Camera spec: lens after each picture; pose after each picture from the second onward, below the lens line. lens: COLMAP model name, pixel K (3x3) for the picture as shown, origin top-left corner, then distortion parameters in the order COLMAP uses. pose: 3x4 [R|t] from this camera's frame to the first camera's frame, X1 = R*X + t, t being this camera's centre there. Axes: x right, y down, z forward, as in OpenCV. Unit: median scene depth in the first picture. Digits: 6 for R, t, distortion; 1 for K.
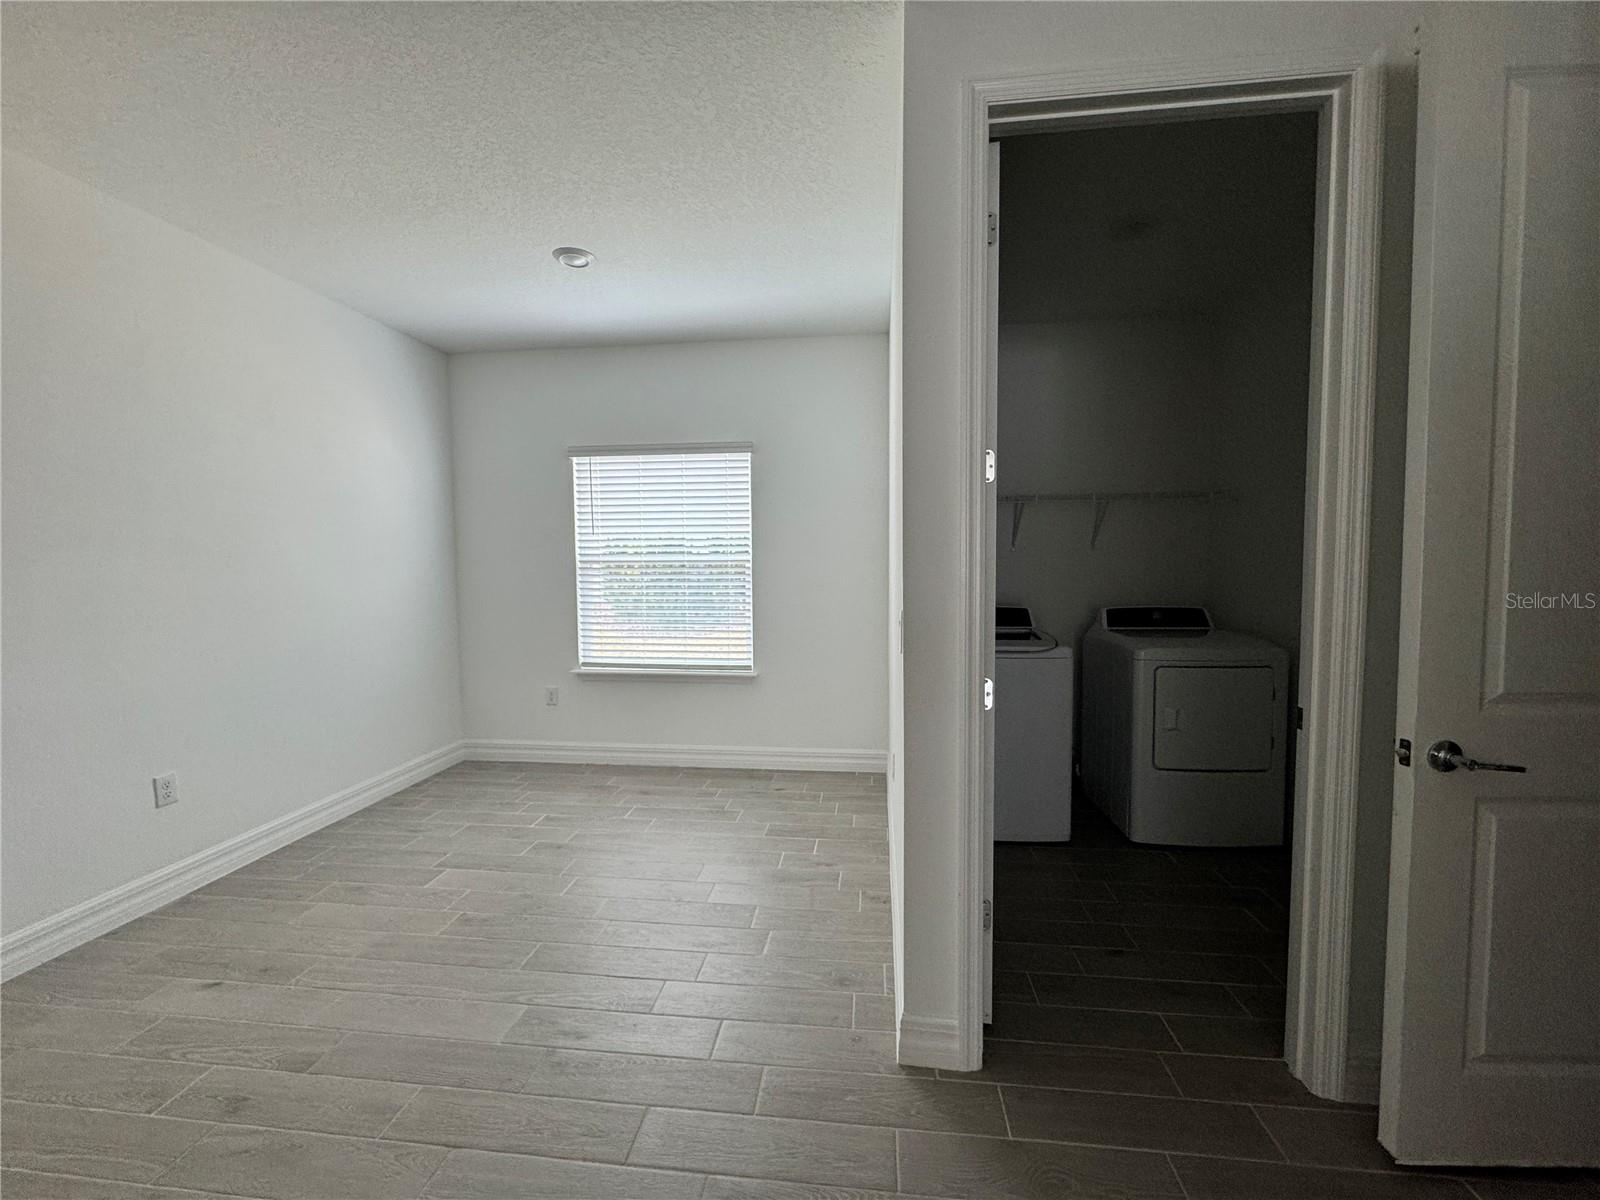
lens RADIAL K [[639.9, 0, 805.2], [0, 639.9, 600.8], [0, 0, 1]] dist [-0.000474, 0.000330]
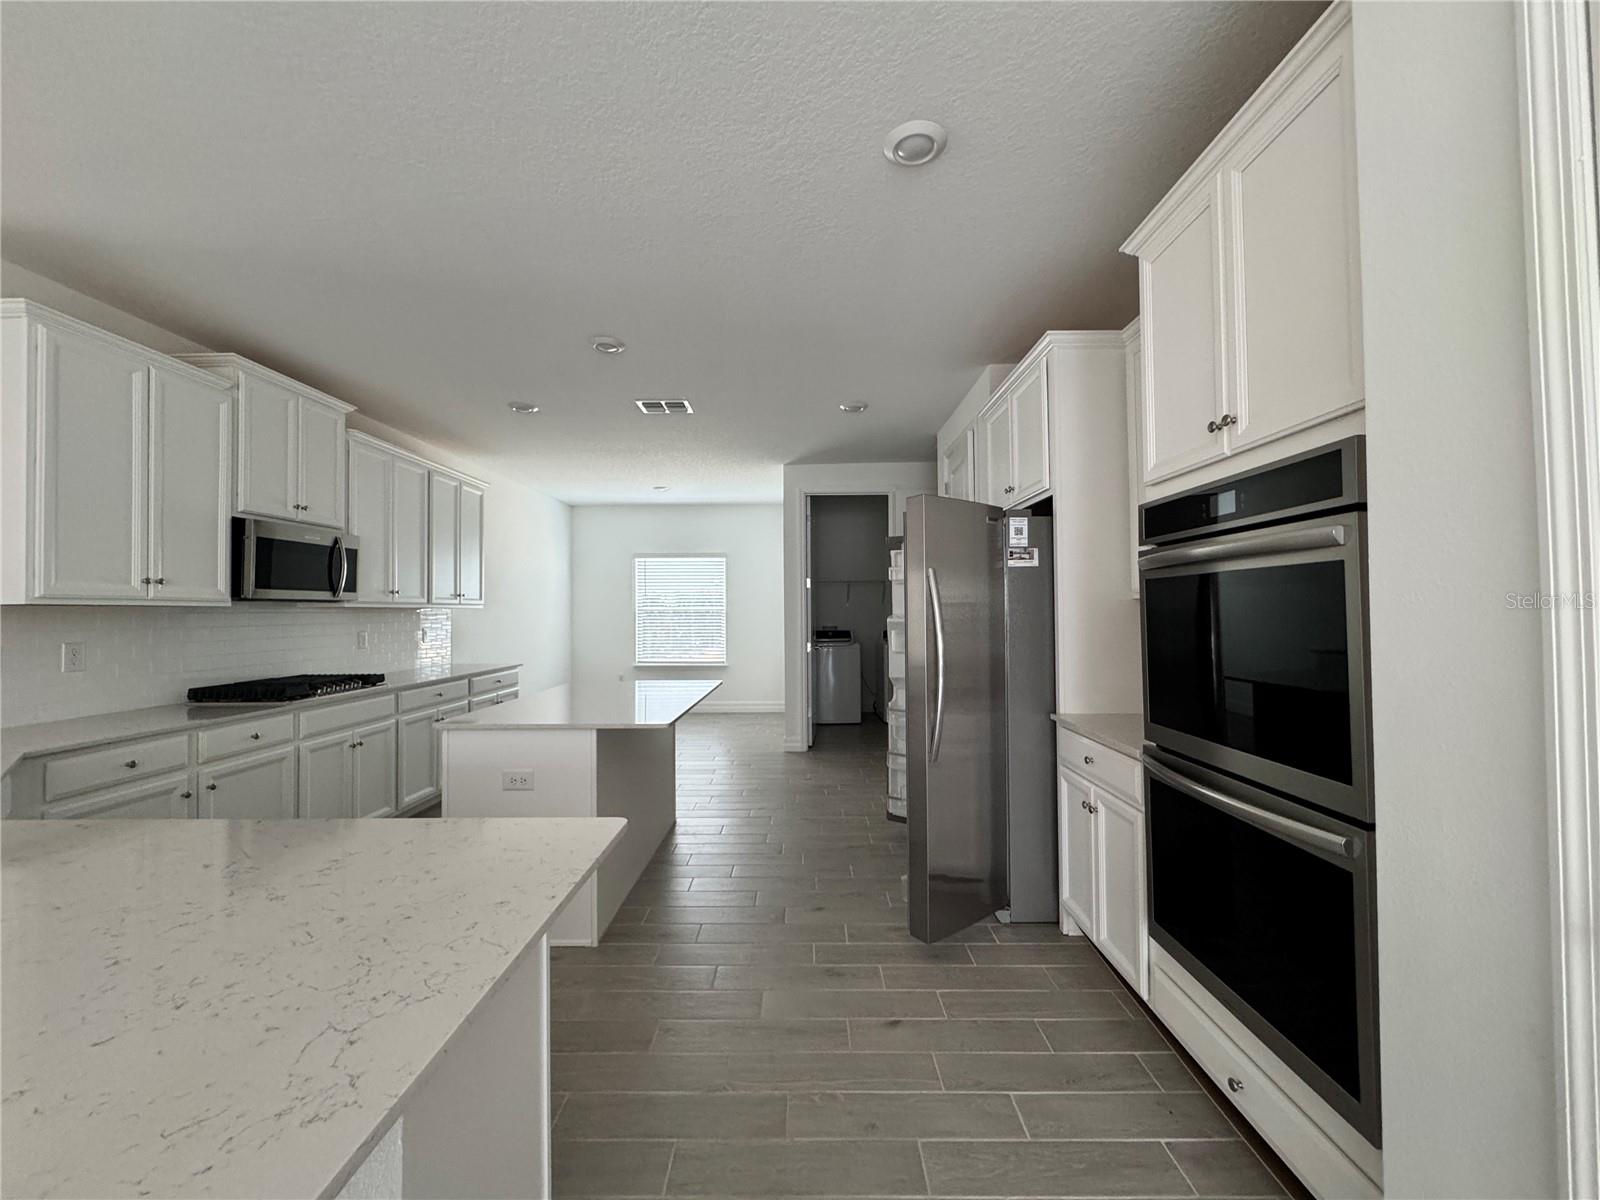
lens RADIAL K [[639.9, 0, 800.3], [0, 639.9, 606.4], [0, 0, 1]] dist [-0.000474, 0.000330]
pose [[0.995369, -0.000194, 0.096132, -0.041862], [0.006875, 0.997582, -0.069164, 0.070924], [-0.095887, 0.069504, 0.992963, -1.075183]]
